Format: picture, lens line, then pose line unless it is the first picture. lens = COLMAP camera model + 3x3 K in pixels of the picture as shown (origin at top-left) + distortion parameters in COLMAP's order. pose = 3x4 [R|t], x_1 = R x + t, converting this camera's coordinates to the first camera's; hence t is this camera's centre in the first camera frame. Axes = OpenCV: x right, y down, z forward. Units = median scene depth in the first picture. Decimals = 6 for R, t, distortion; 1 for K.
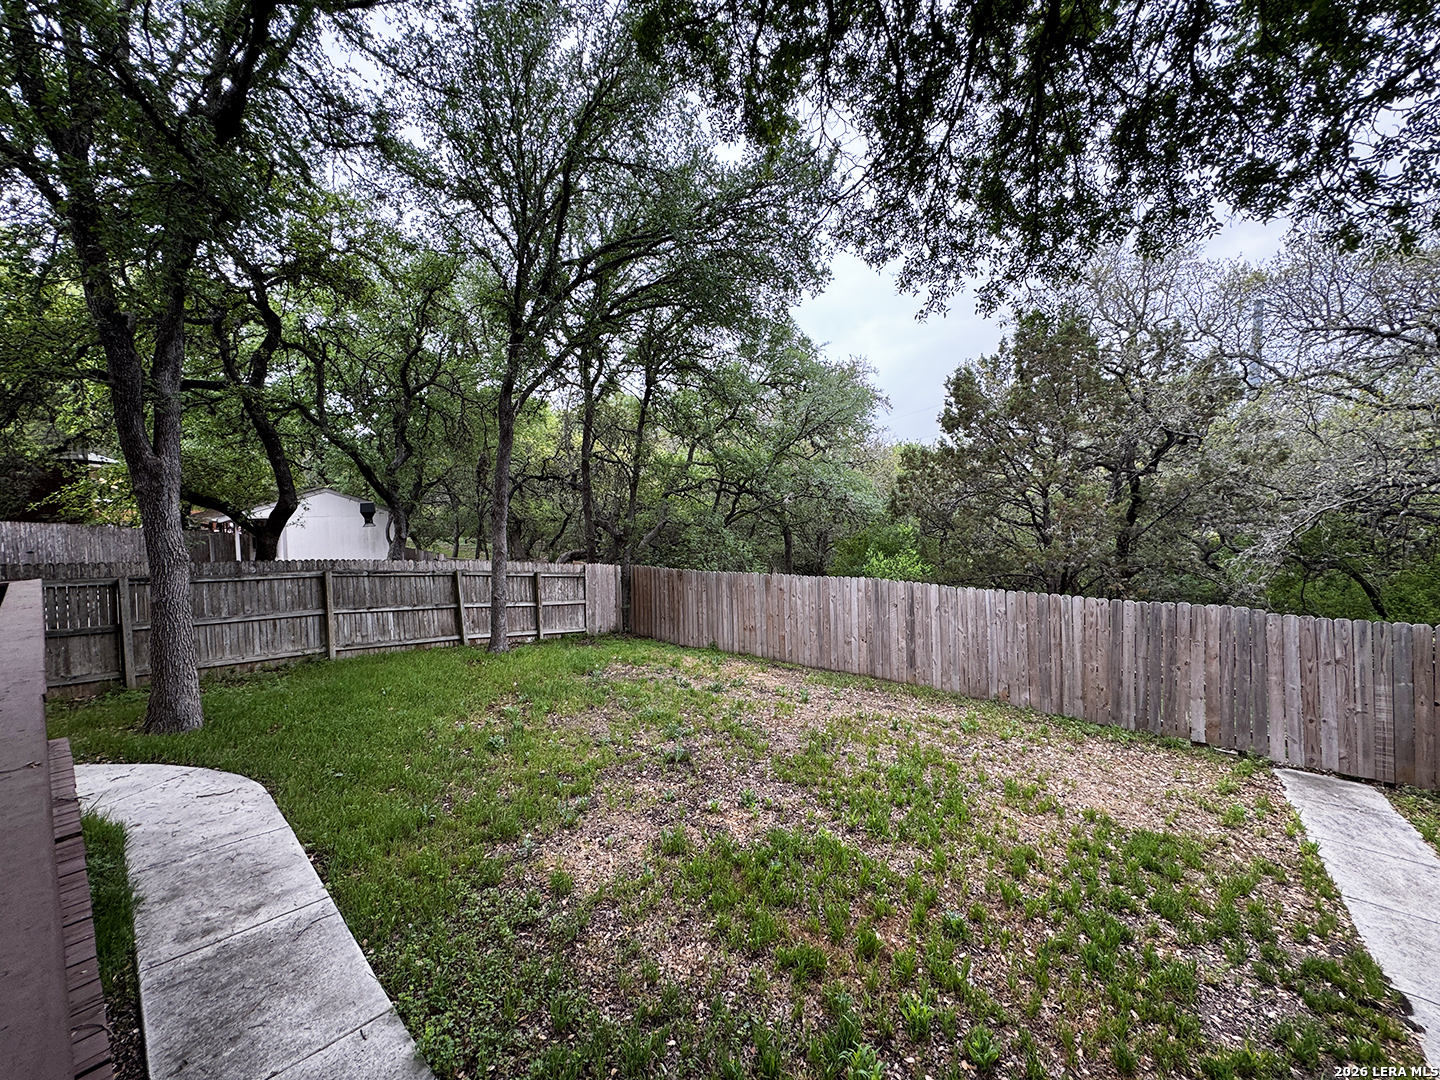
lens RADIAL K [[573.6, 0, 718.5], [0, 573.6, 541.5], [0, 0, 1]] dist [-0.002130, 0.000178]
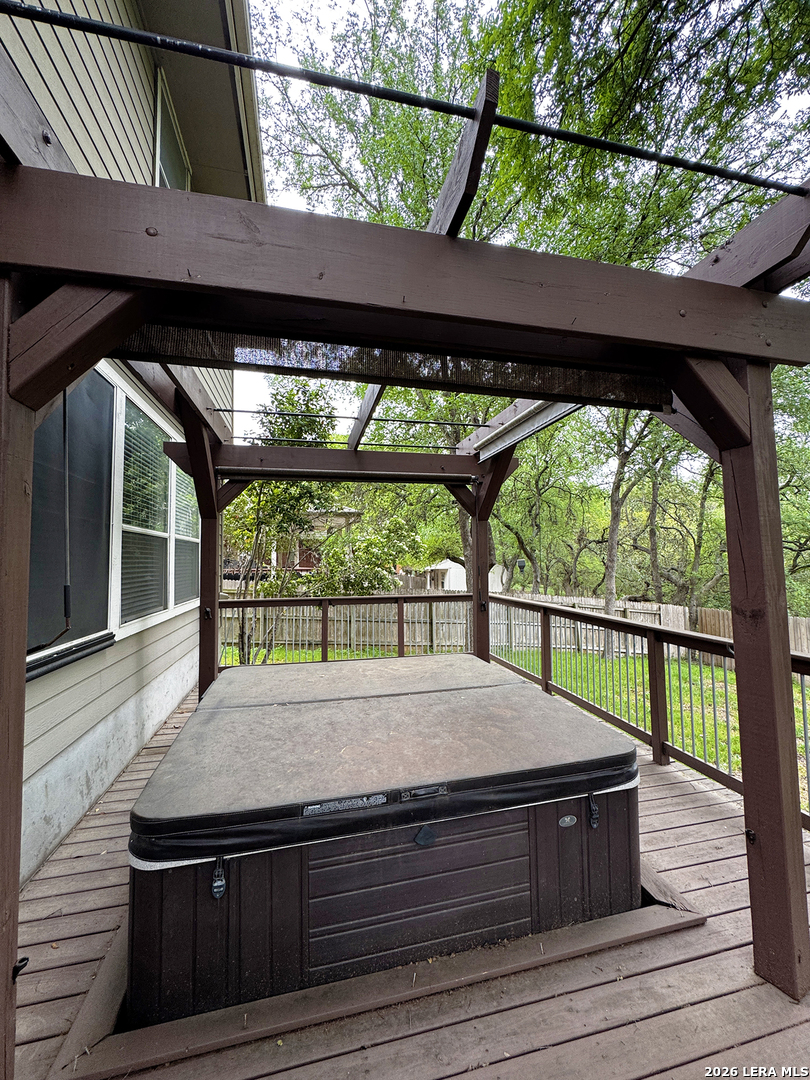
lens RADIAL K [[430.1, 0, 404.1], [0, 430.1, 539.4], [0, 0, 1]] dist [-0.003495, -0.000089]
pose [[0.798222, -0.032745, -0.601472, -0.197646], [-0.035352, 0.994254, -0.101044, 0.020858], [0.601325, 0.101919, 0.792478, -0.376711]]
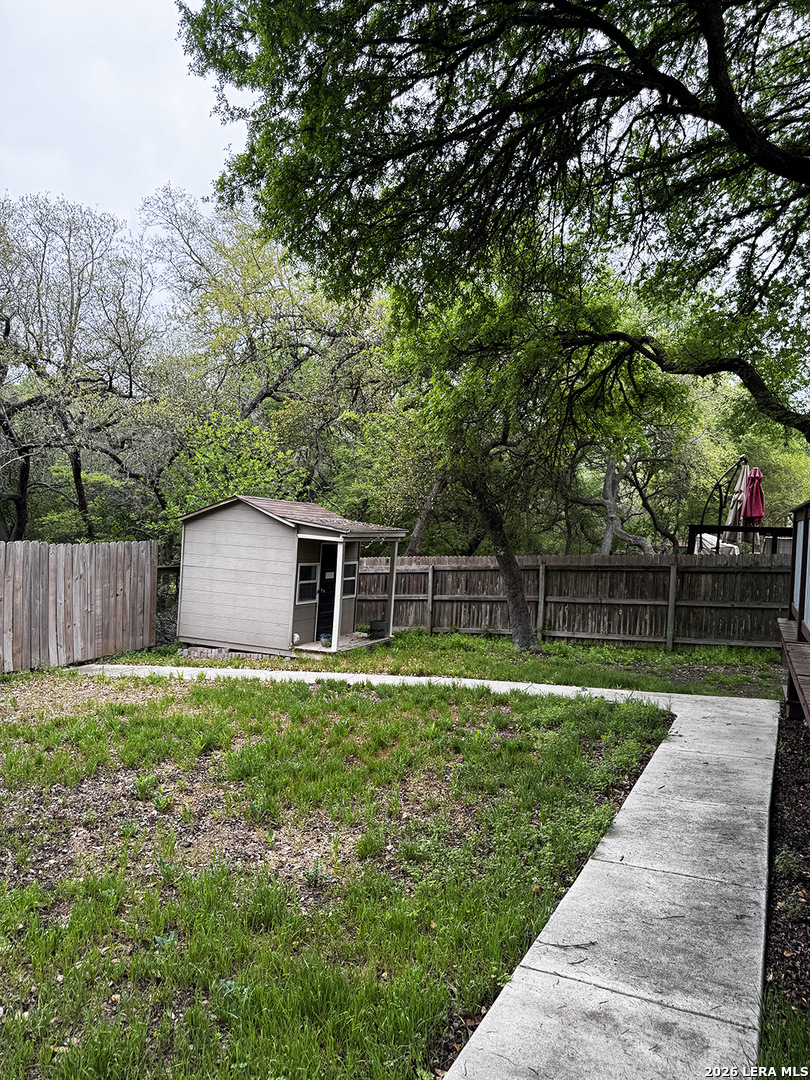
lens RADIAL K [[758.2, 0, 405.0], [0, 758.2, 540.0], [0, 0, 1]] dist [0.098267, -0.133997]
pose [[-0.274033, -0.030641, 0.961232, -0.796867], [0.017485, 0.999168, 0.036835, 0.072055], [-0.961561, 0.026901, -0.273270, 0.743351]]
